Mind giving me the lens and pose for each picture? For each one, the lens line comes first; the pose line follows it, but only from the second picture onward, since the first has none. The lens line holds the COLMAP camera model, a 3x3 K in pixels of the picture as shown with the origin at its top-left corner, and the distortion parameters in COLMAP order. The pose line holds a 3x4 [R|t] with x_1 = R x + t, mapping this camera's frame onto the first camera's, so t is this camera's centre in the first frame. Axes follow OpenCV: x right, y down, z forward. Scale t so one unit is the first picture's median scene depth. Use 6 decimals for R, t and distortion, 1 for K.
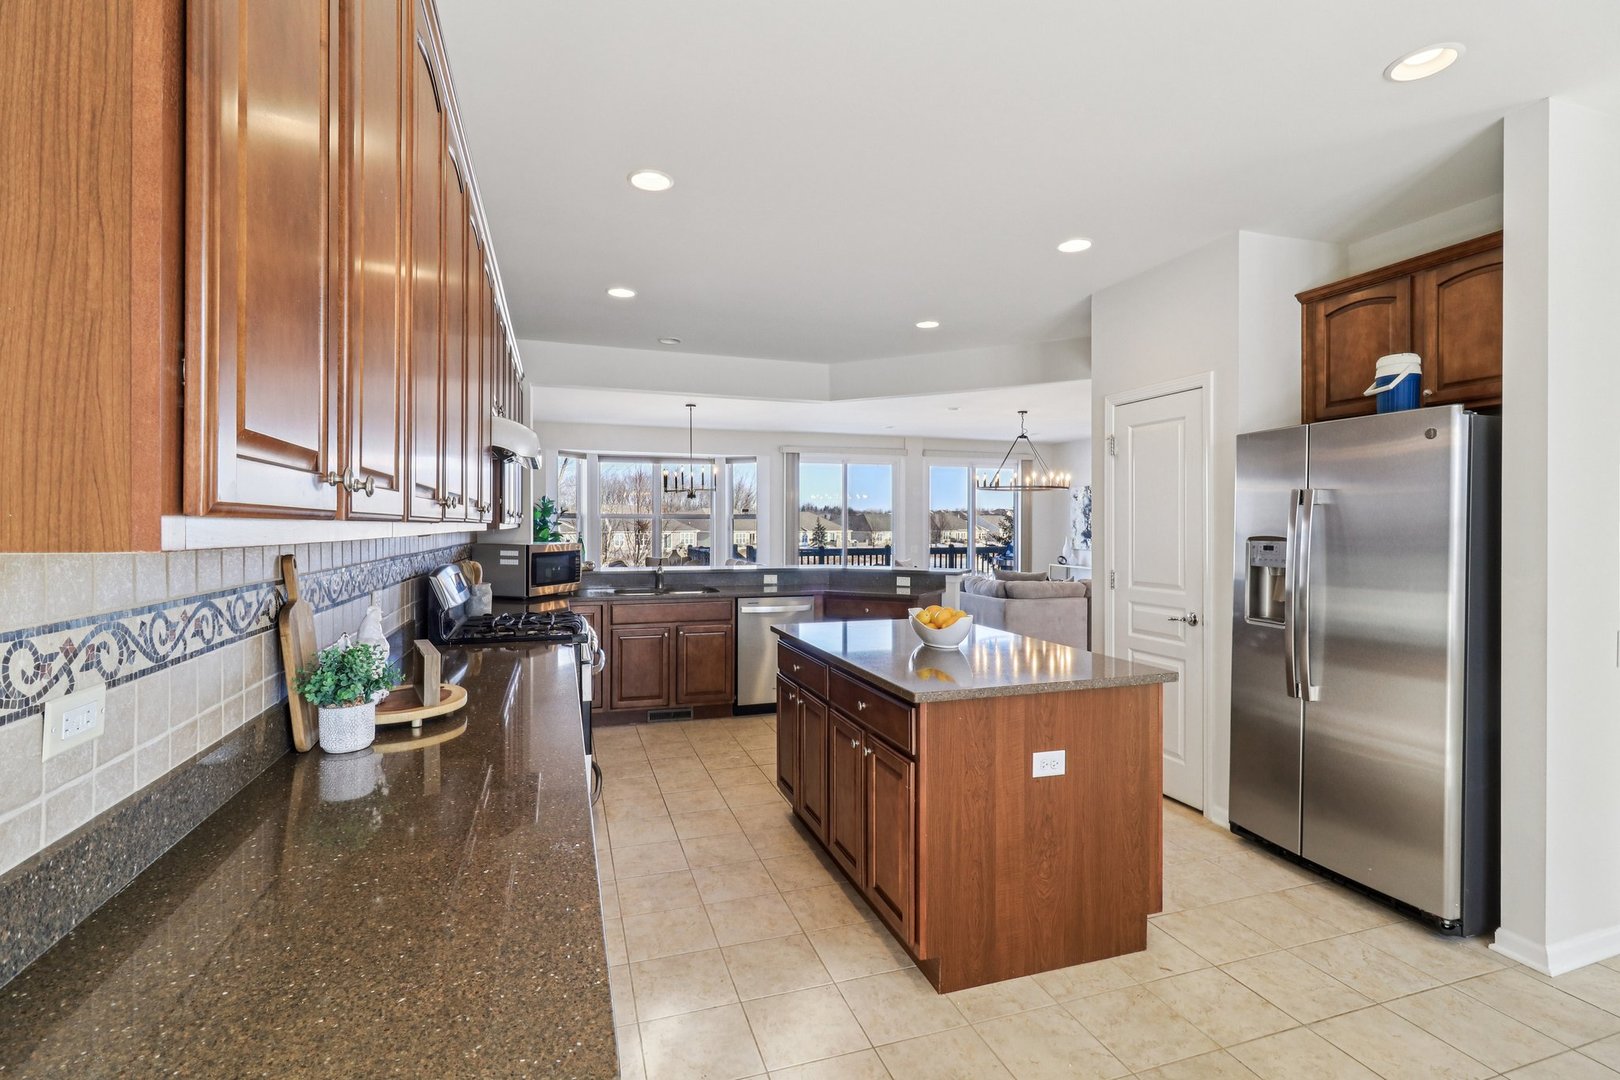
lens RADIAL K [[762.0, 0, 817.4], [0, 762.0, 533.1], [0, 0, 1]] dist [-0.002020, -0.000664]
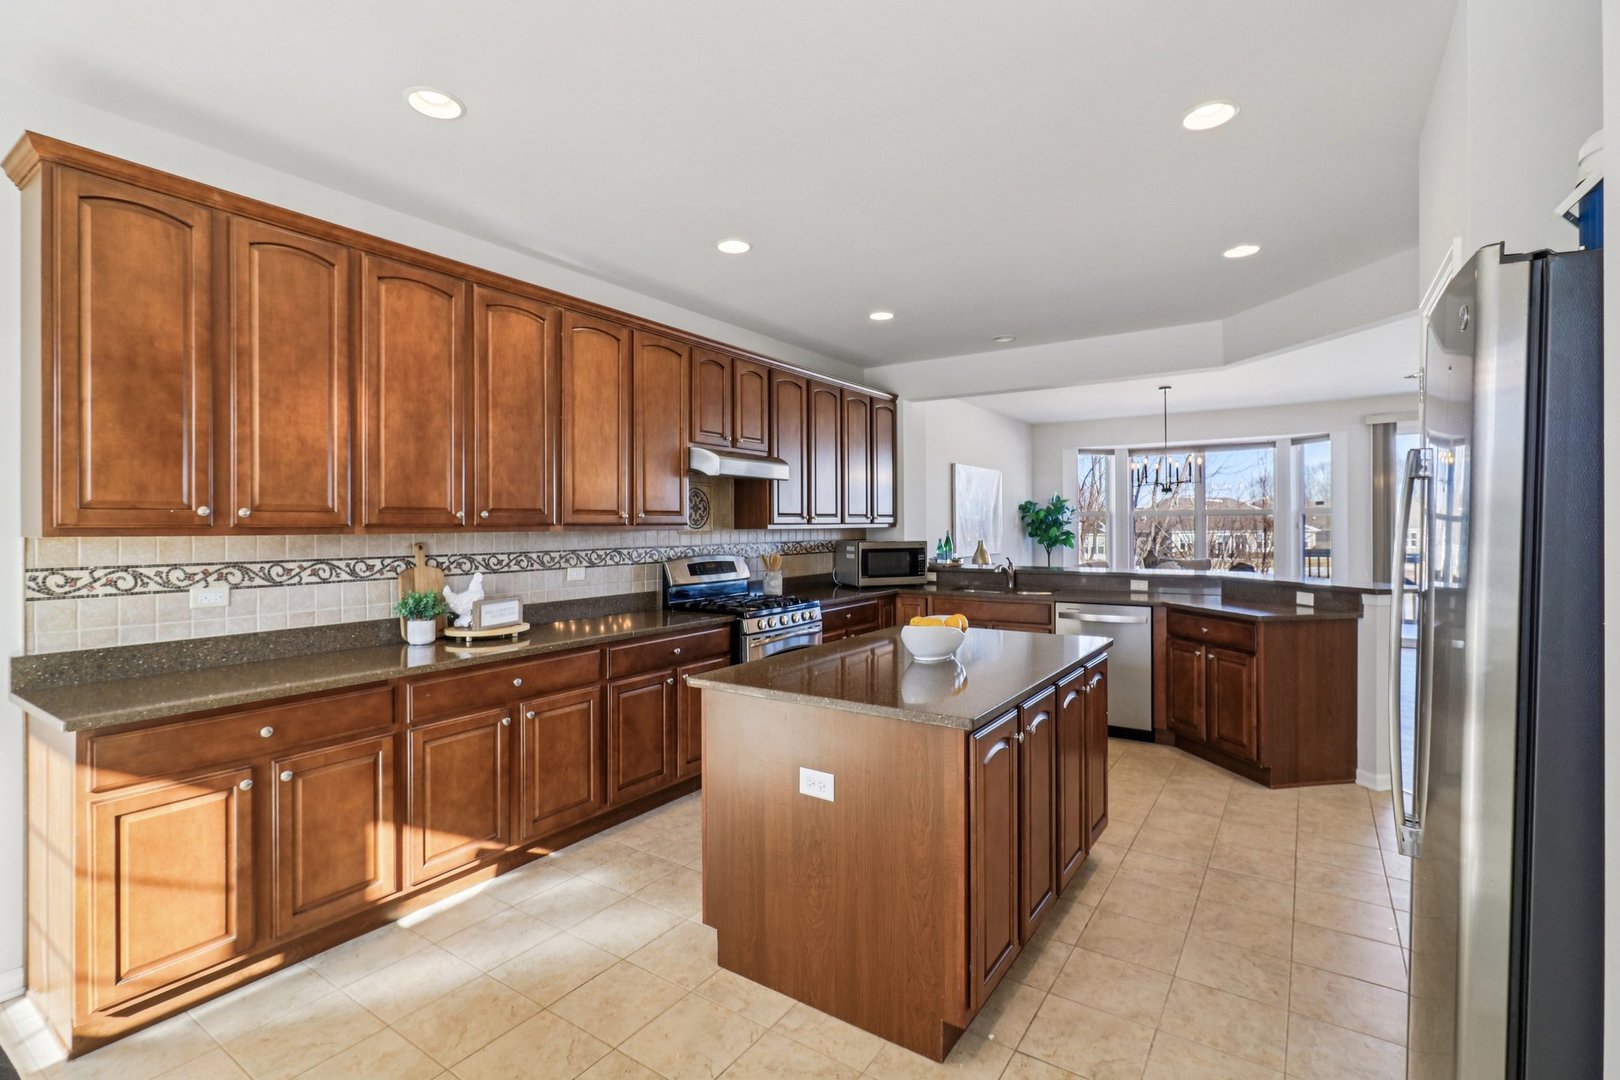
lens RADIAL K [[762.0, 0, 782.5], [0, 762.0, 531.4], [0, 0, 1]] dist [-0.002020, -0.000664]
pose [[0.576854, 0.000221, -0.816848, 0.492938], [-0.000333, 1.000000, 0.000036, -0.000793], [0.816847, 0.000251, 0.576854, 0.208578]]
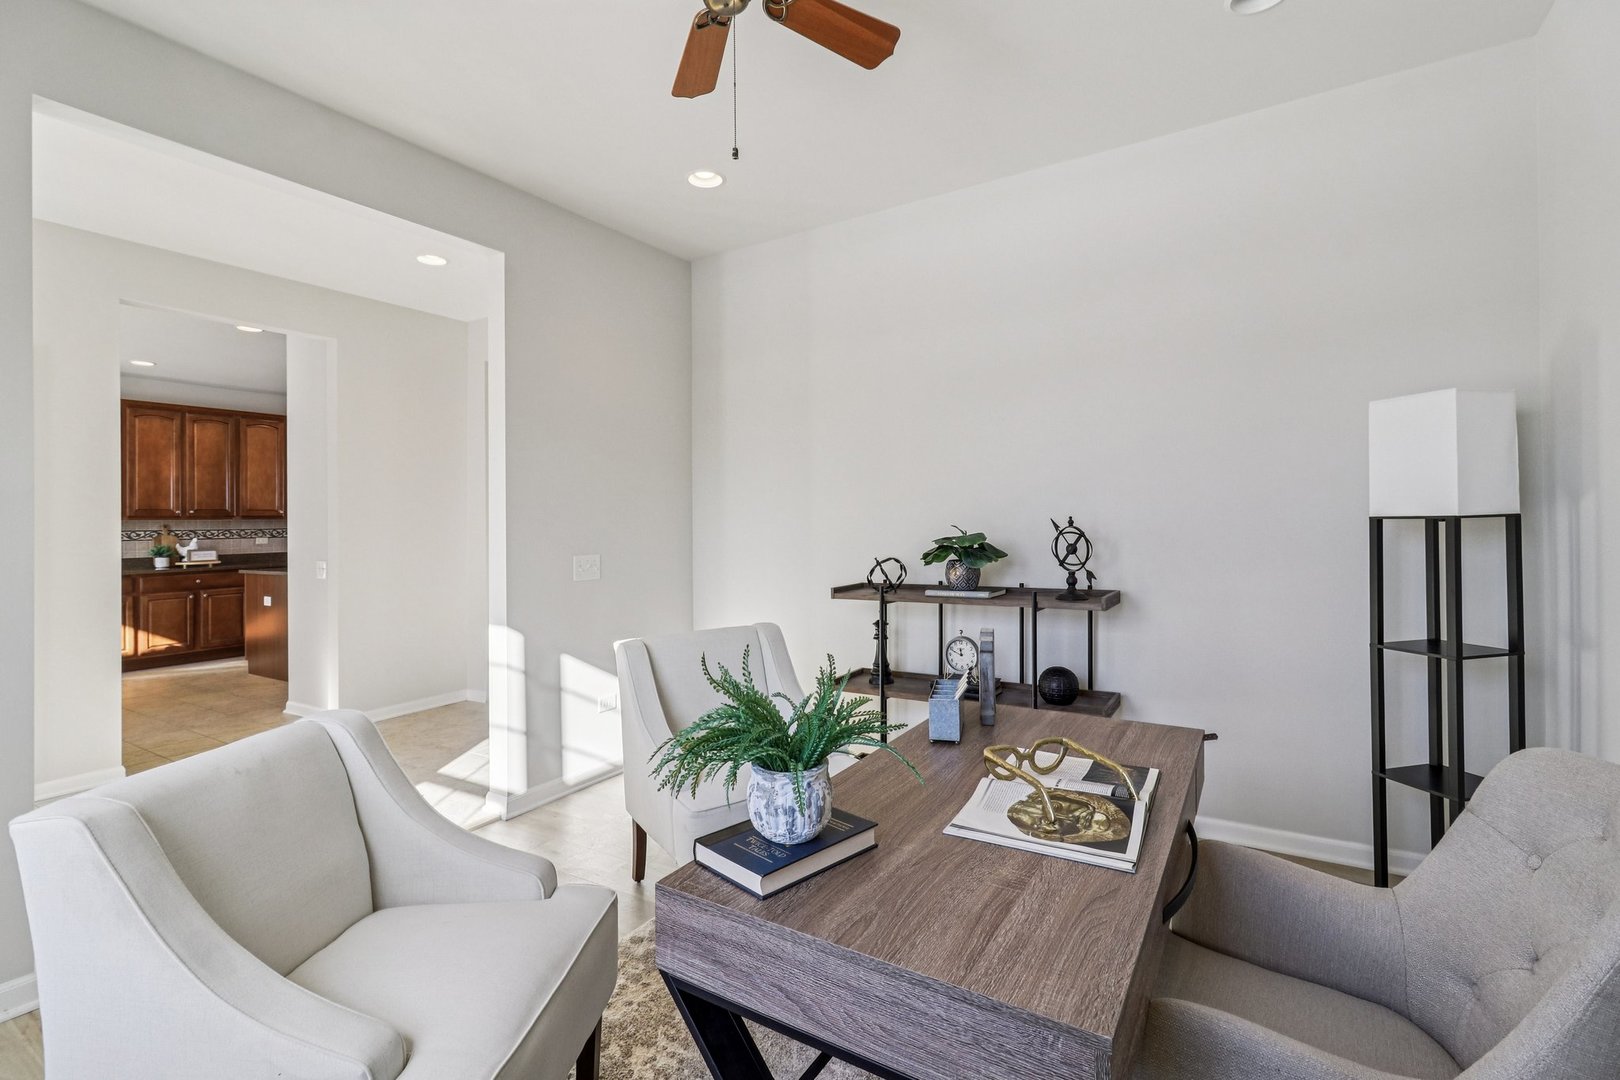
lens RADIAL K [[762.0, 0, 796.0], [0, 762.0, 532.8], [0, 0, 1]] dist [-0.002020, -0.000664]
pose [[0.631408, 0.006764, -0.775421, 1.732053], [0.001900, 0.999945, 0.010269, 0.012337], [0.775448, -0.007957, 0.631361, 0.351997]]
